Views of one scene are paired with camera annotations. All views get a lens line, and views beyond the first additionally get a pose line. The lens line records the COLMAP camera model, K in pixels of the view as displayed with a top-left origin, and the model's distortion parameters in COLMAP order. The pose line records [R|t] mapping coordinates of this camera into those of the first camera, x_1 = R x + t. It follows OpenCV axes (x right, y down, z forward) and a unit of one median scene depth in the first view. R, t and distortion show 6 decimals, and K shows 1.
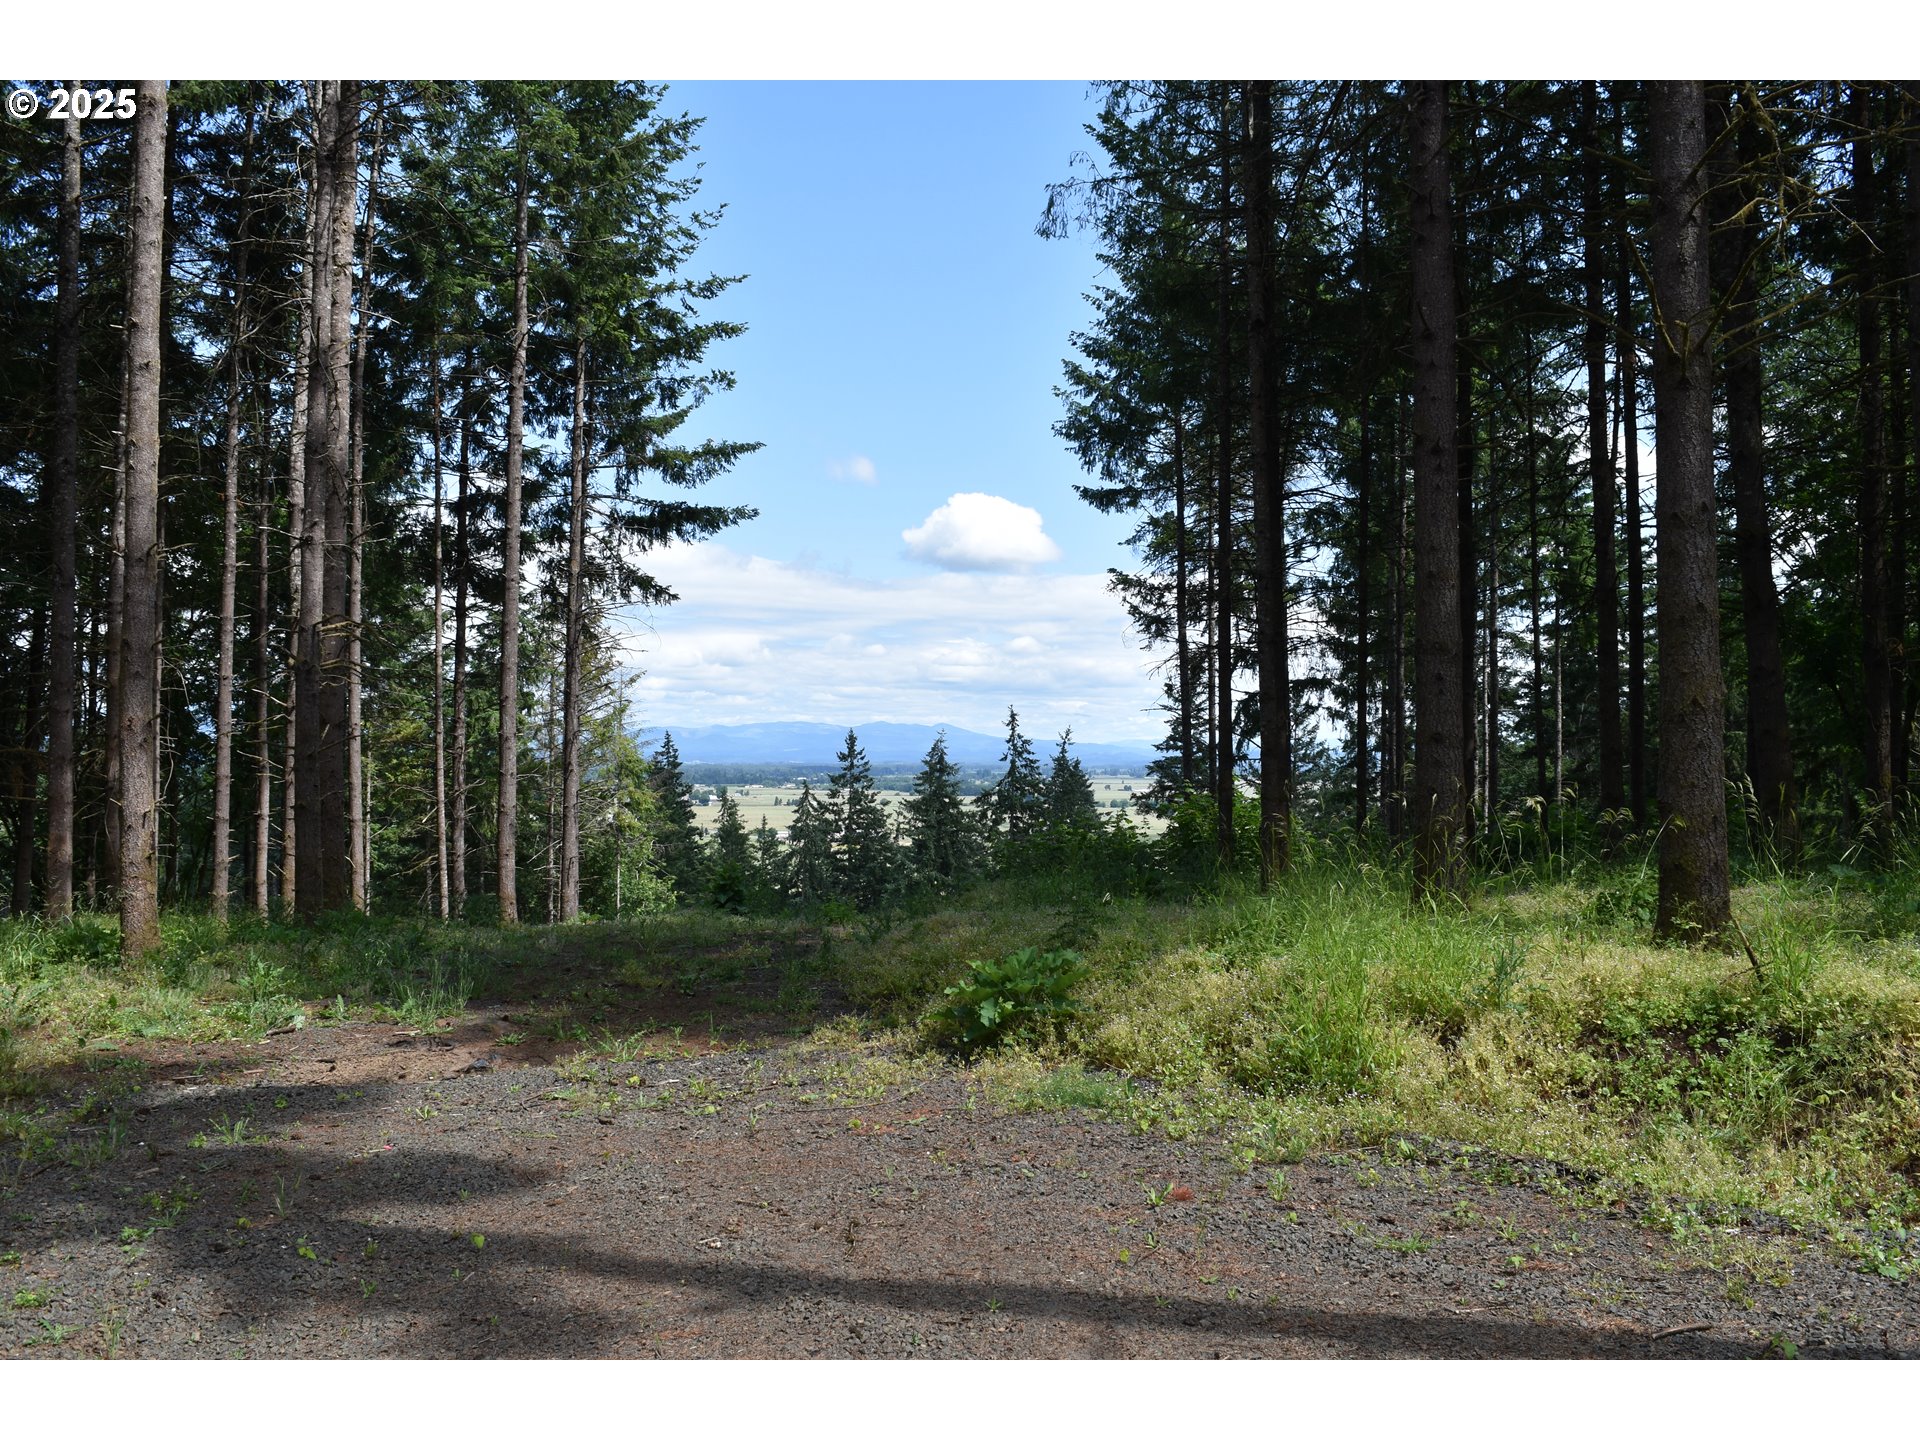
lens RADIAL K [[1373.4, 0, 960.0], [0, 1373.4, 720.0], [0, 0, 1]] dist [-0.008243, 0.000635]
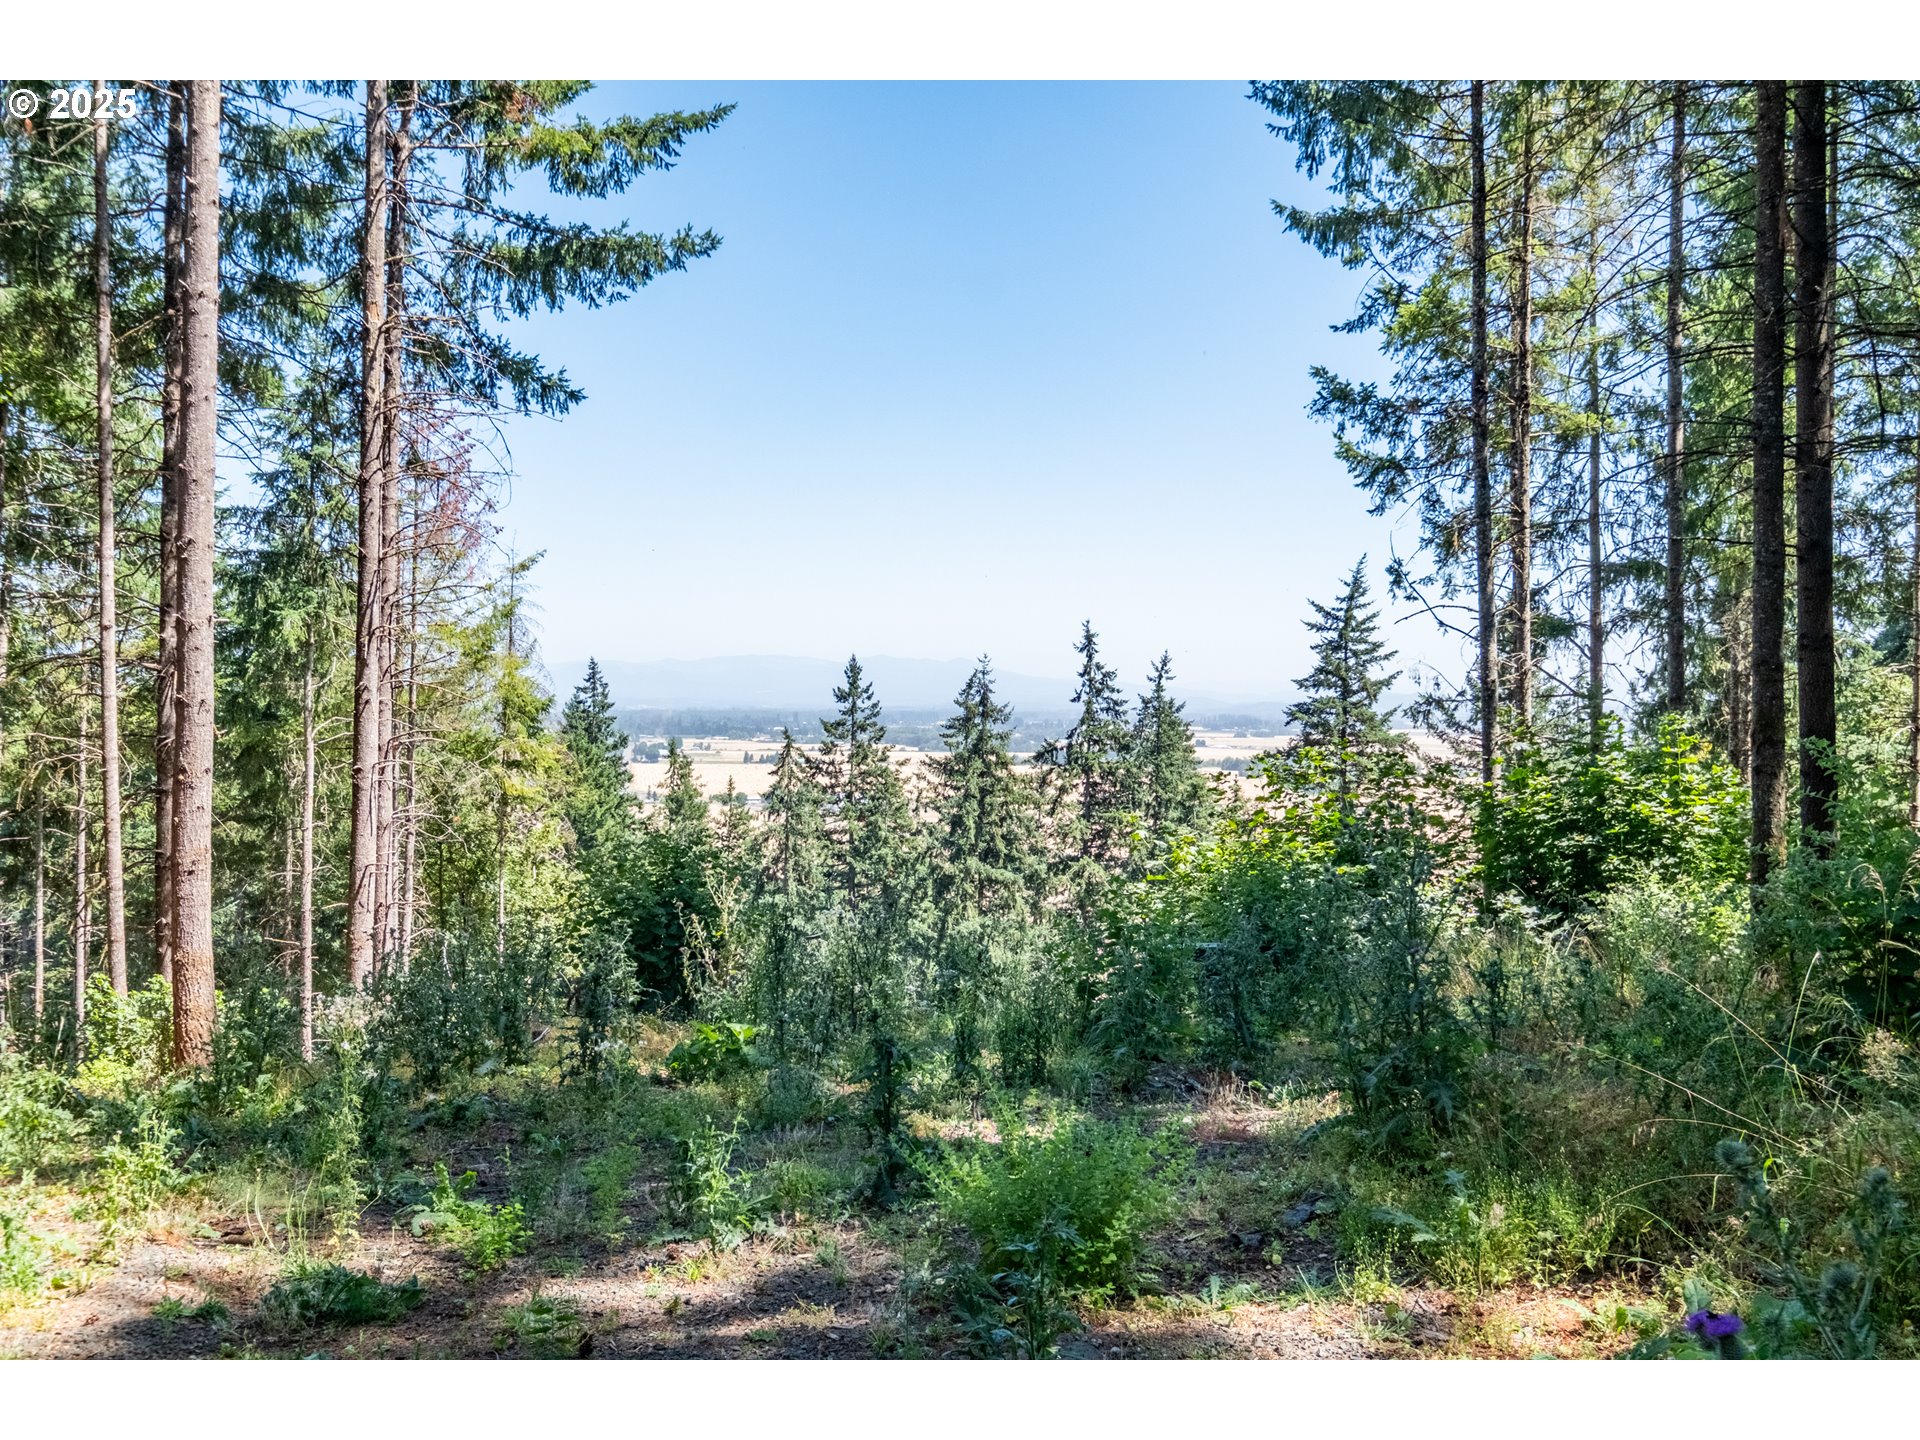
lens RADIAL K [[1629.6, 0, 960.0], [0, 1629.6, 720.0], [0, 0, 1]] dist [0.008454, 0.006193]
pose [[0.999978, 0.006679, 0.000413, -0.043743], [-0.006689, 0.999329, 0.036011, 0.015584], [-0.000172, -0.036013, 0.999351, 0.292145]]
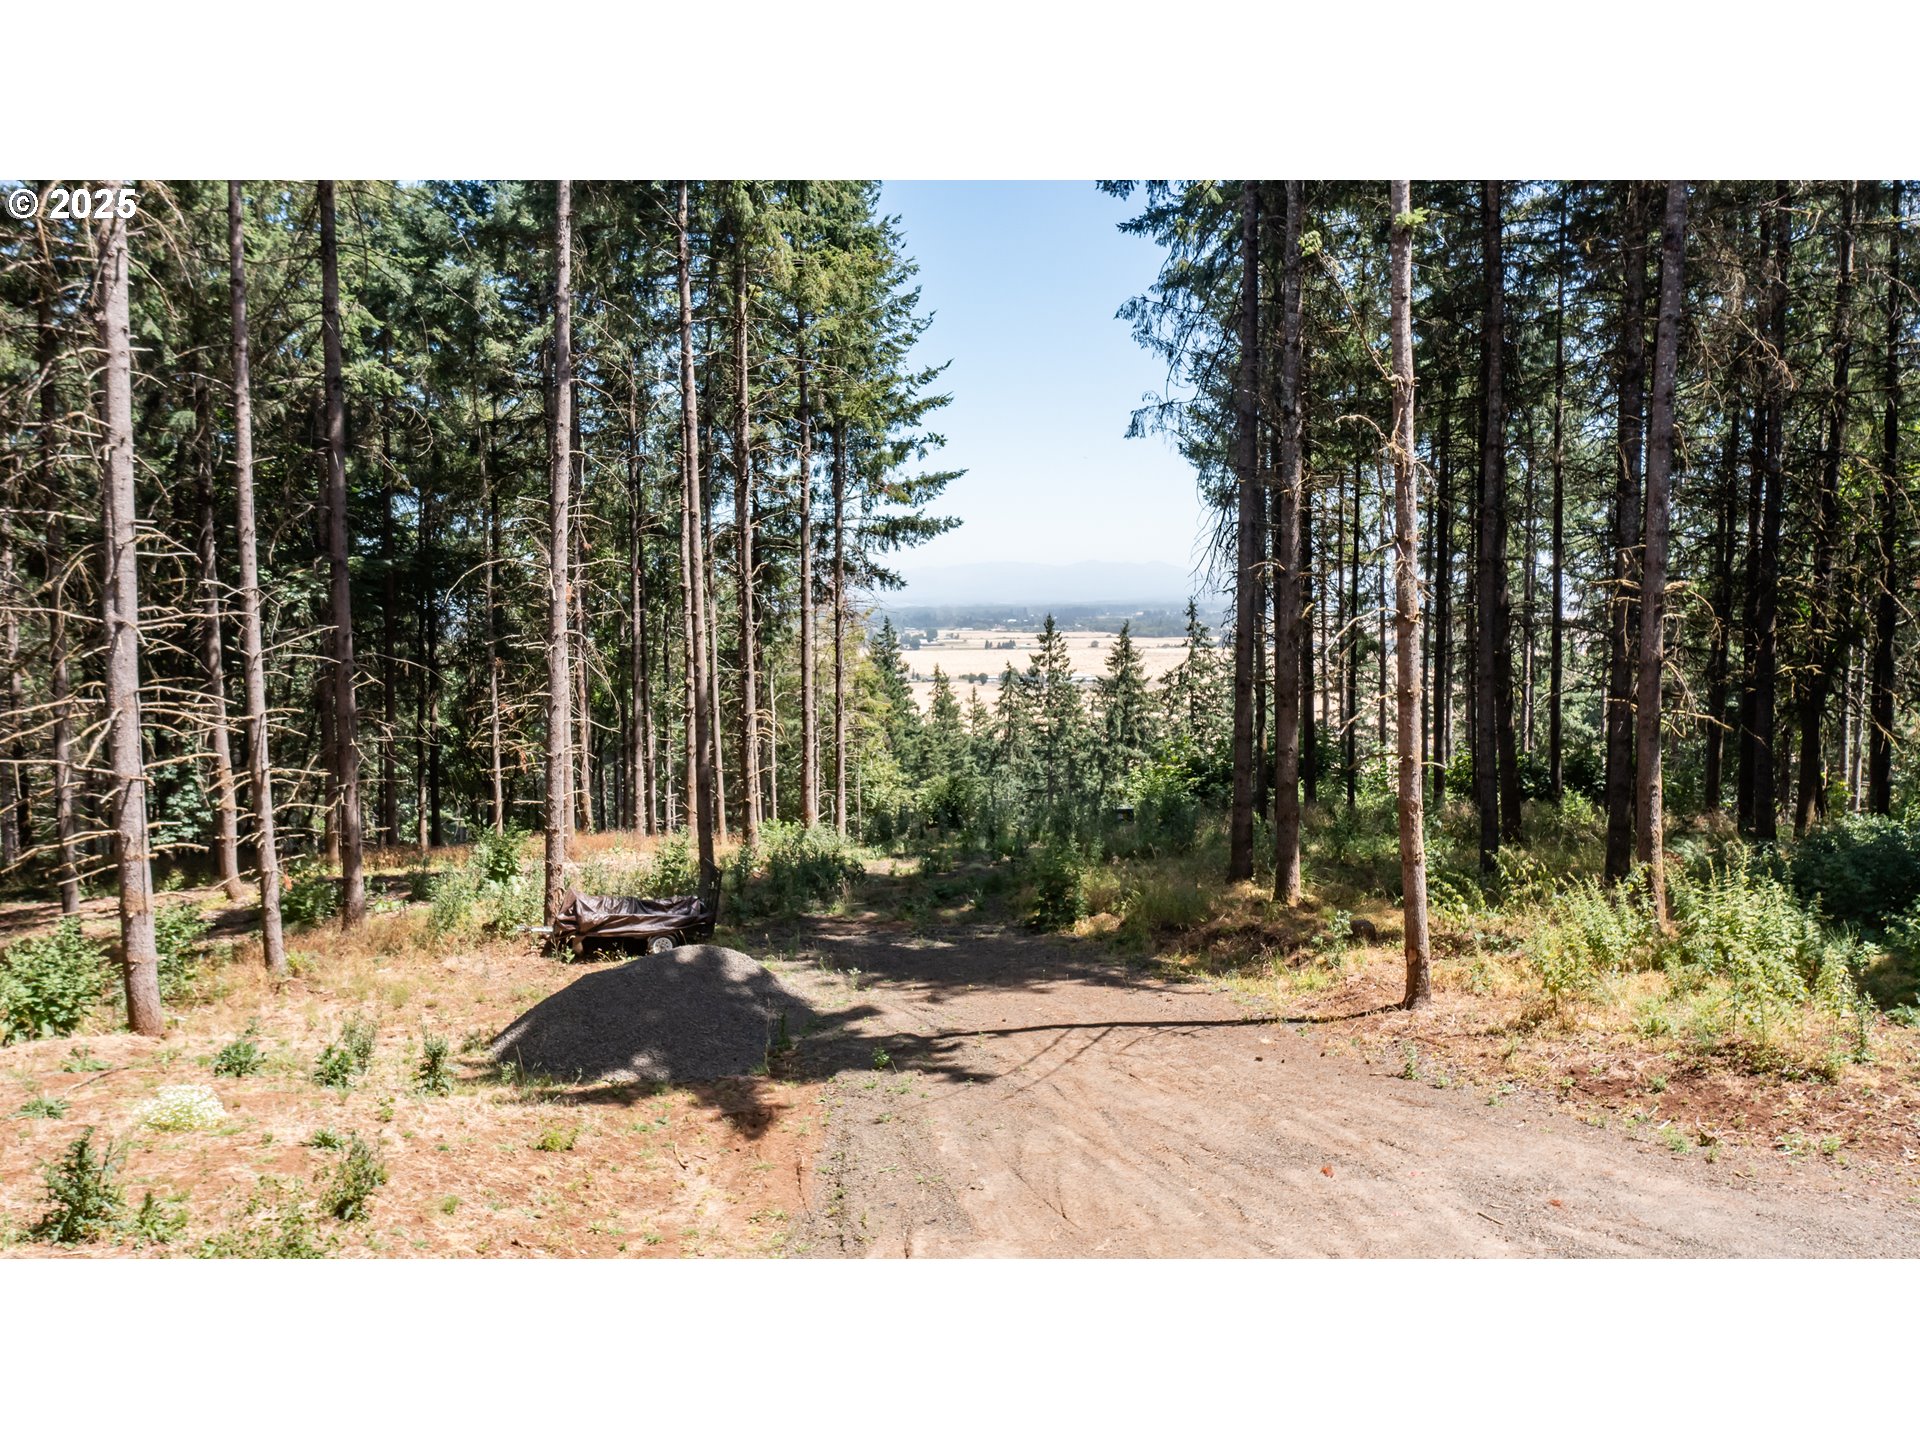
lens RADIAL K [[1629.6, 0, 960.0], [0, 1629.6, 720.0], [0, 0, 1]] dist [0.008454, 0.006193]
pose [[0.988708, -0.001963, -0.149845, 0.082232], [0.022454, 0.990566, 0.135181, -0.155454], [0.148166, -0.137019, 0.979425, -0.547788]]
